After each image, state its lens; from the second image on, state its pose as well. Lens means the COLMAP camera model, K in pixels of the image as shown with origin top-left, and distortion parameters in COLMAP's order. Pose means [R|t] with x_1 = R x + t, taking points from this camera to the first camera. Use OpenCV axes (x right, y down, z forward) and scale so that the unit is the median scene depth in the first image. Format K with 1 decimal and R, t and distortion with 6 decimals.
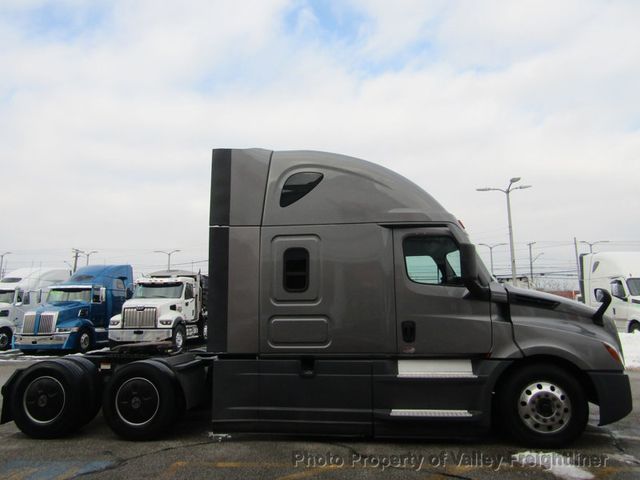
lens RADIAL K [[410.3, 0, 310.3], [0, 410.3, 237.2], [0, 0, 1]] dist [-0.042259, 0.000849]
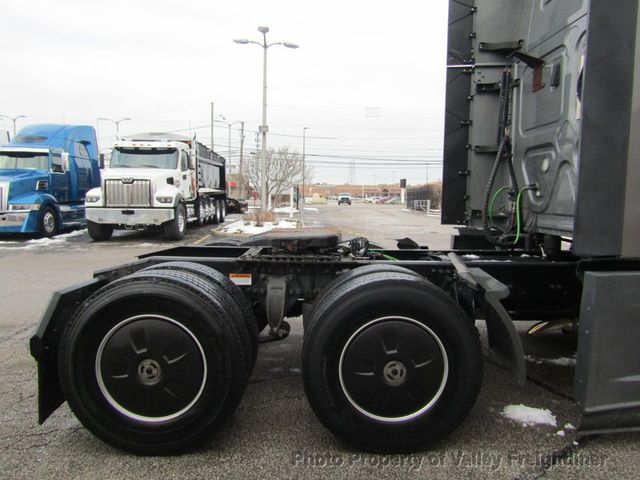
lens RADIAL K [[449.1, 0, 320.0], [0, 449.1, 240.0], [0, 0, 1]] dist [-0.024733, 0.008750]
pose [[0.995104, 0.020735, 0.096632, -0.133621], [-0.046489, 0.961025, 0.272524, 0.037373], [-0.087215, -0.275682, 0.957284, 0.145563]]
